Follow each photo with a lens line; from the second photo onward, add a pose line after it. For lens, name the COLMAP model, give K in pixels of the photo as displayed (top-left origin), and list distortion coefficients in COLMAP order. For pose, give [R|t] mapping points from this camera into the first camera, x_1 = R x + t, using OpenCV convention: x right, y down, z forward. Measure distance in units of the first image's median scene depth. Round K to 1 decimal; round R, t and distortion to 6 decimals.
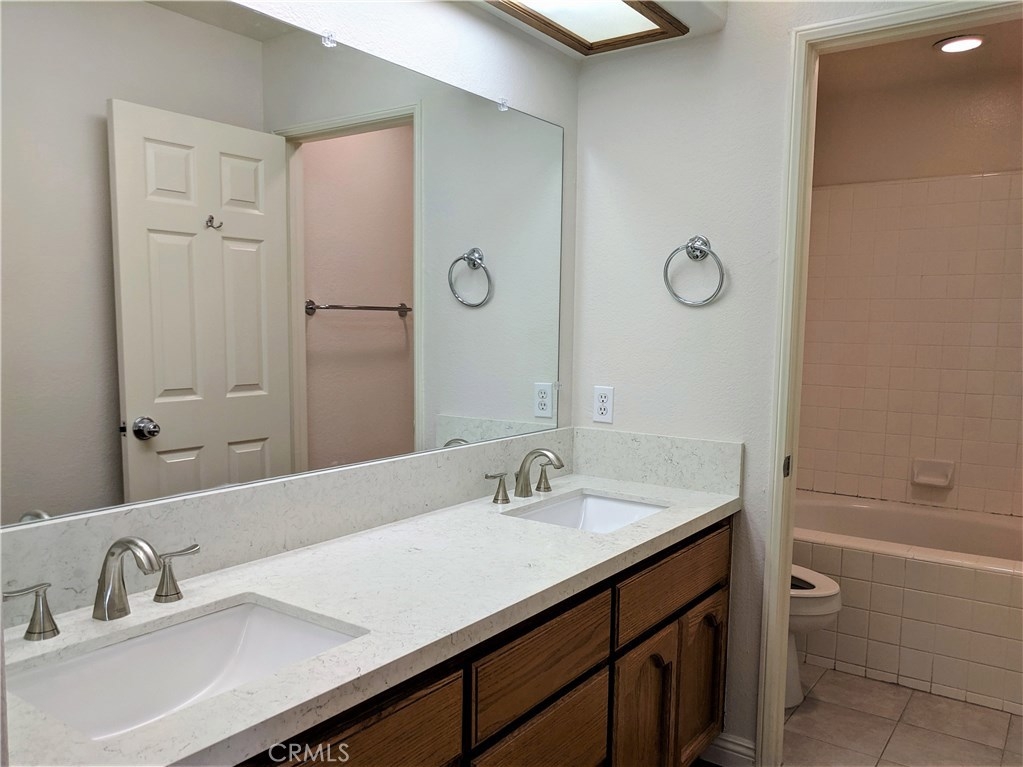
lens RADIAL K [[784.9, 0, 514.1], [0, 784.9, 381.6], [0, 0, 1]] dist [-0.005016, -0.000063]
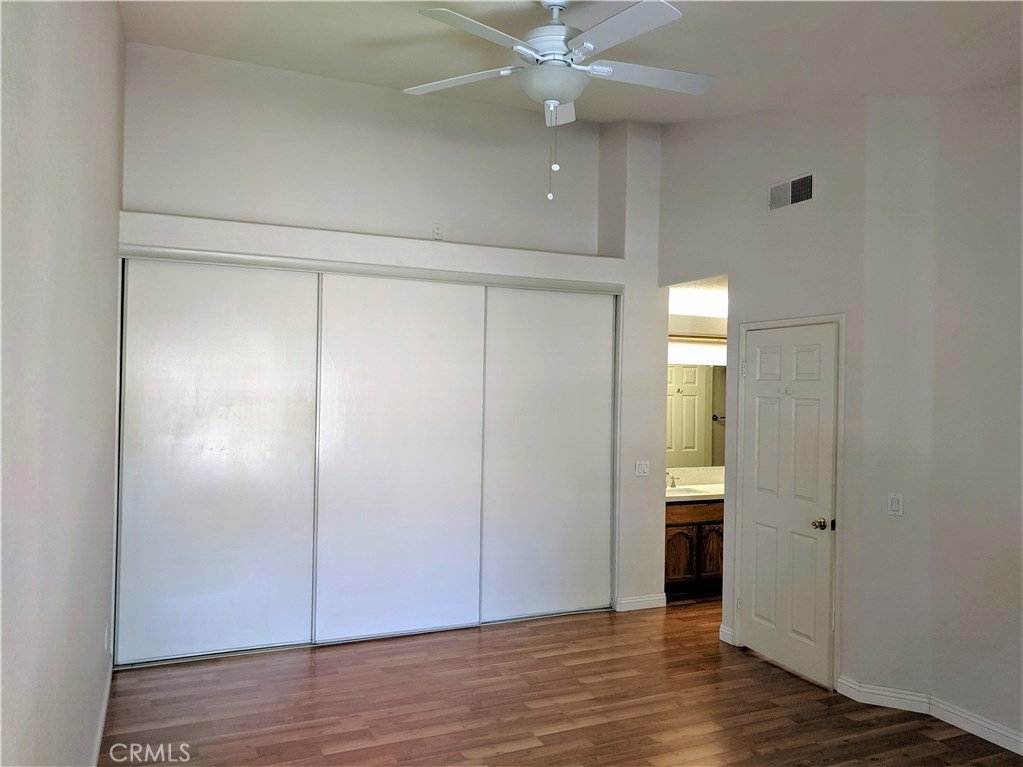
lens RADIAL K [[784.9, 0, 514.1], [0, 784.9, 381.6], [0, 0, 1]] dist [-0.005016, -0.000063]
pose [[0.853683, 0.009179, -0.520713, 0.620458], [-0.050995, 0.996513, -0.066037, -0.011731], [0.518291, 0.082929, 0.851174, -1.835514]]
